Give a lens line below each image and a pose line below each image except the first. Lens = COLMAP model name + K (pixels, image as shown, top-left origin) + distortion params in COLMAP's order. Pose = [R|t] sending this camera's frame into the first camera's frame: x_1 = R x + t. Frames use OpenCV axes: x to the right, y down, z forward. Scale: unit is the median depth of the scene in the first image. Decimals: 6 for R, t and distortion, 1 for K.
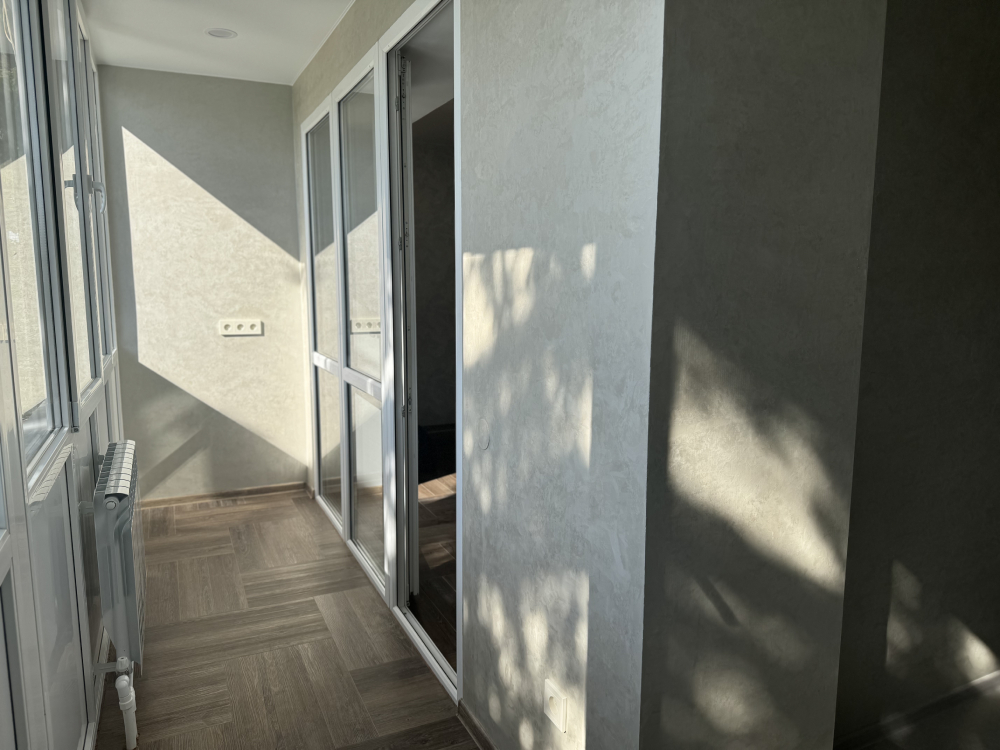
lens RADIAL K [[701.9, 0, 490.1], [0, 701.9, 384.9], [0, 0, 1]] dist [0.065964, -0.084611]
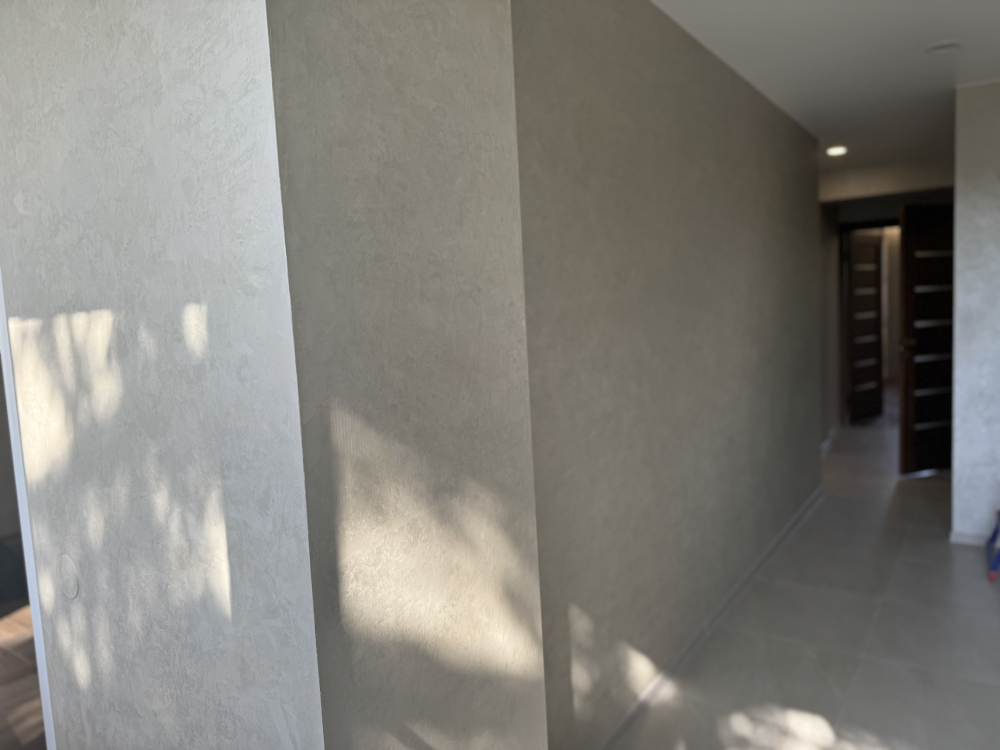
lens RADIAL K [[701.9, 0, 487.9], [0, 701.9, 373.9], [0, 0, 1]] dist [0.065964, -0.084611]
pose [[0.875891, -0.092267, 0.473605, 0.040697], [0.125393, 0.991349, -0.038771, -0.050179], [-0.465930, 0.093346, 0.879884, 0.180250]]
